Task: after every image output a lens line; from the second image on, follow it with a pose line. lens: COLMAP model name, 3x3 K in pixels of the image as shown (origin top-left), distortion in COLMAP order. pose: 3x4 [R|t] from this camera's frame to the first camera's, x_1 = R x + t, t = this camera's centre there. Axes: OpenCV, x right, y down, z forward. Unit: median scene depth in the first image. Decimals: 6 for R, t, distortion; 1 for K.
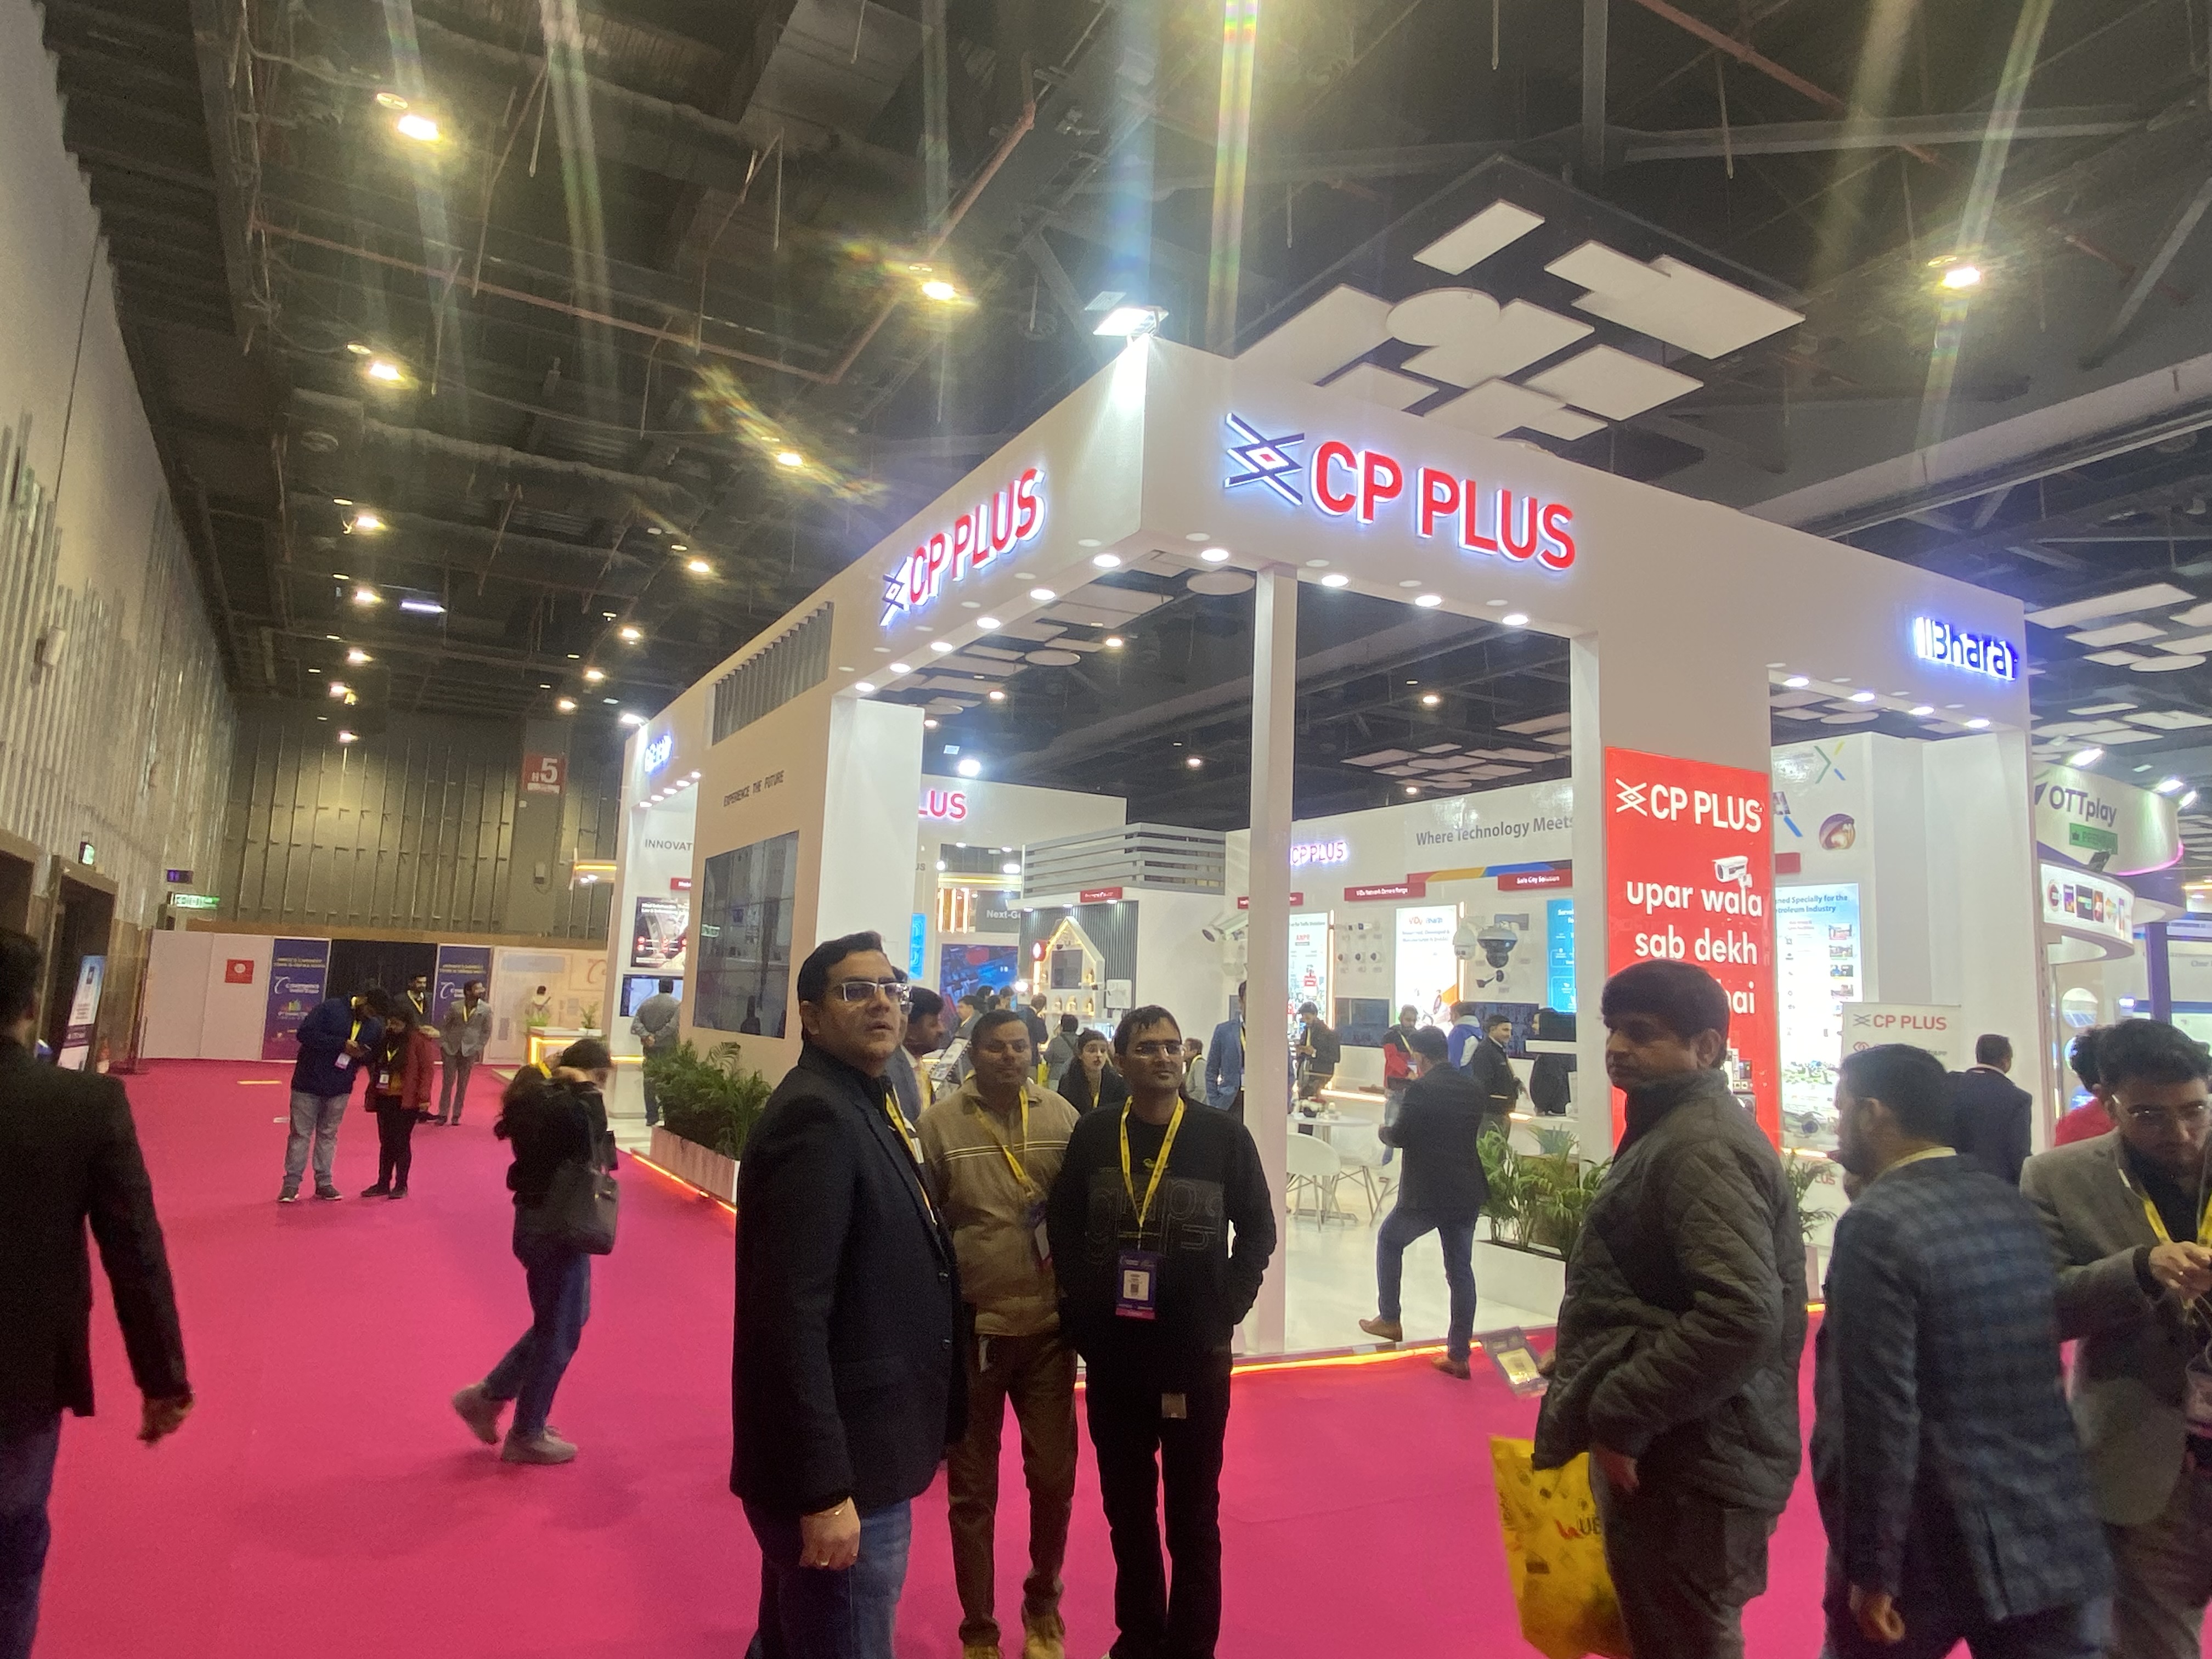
lens RADIAL K [[1356.2, 0, 1106.0], [0, 1356.2, 829.5], [0, 0, 1]] dist [0.046143, -0.000009]
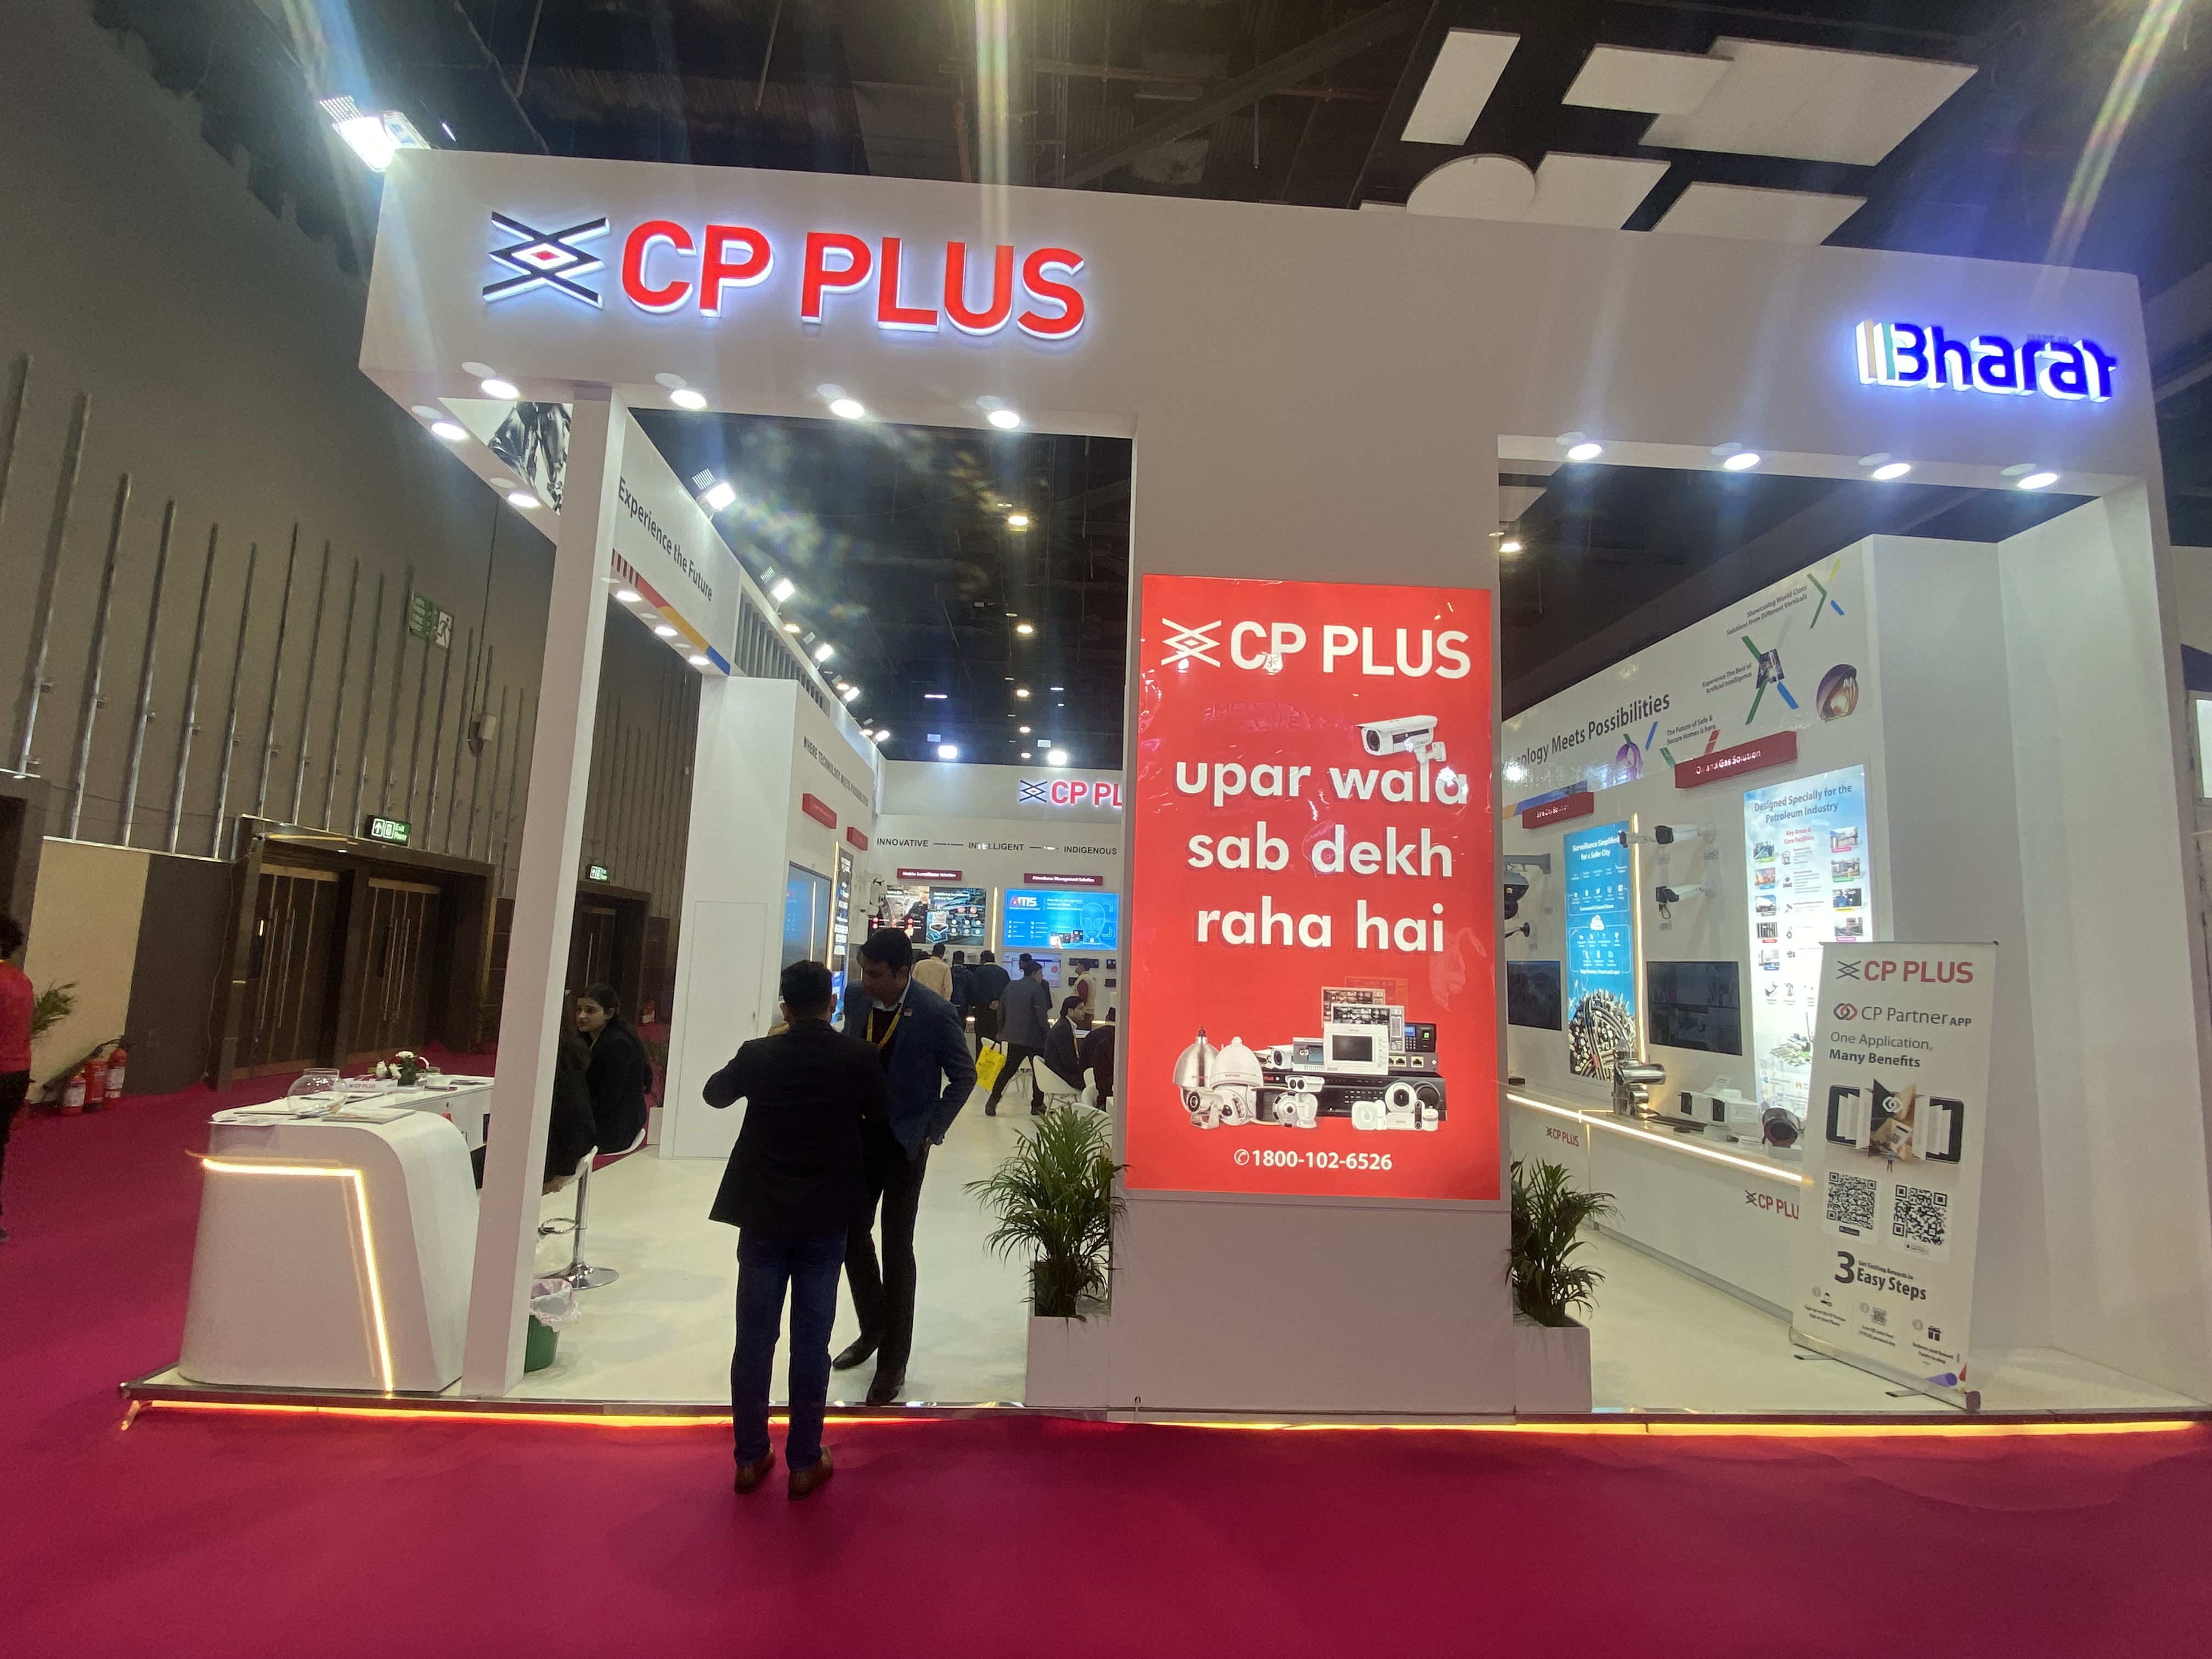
lens RADIAL K [[1028.5, 0, 1109.1], [0, 1028.5, 840.1], [0, 0, 1]] dist [0.059885, -0.045155]
pose [[0.898464, -0.059050, -0.435058, 0.547936], [0.055160, 0.998244, -0.021575, 0.082959], [0.435568, -0.004613, 0.900144, 0.487332]]
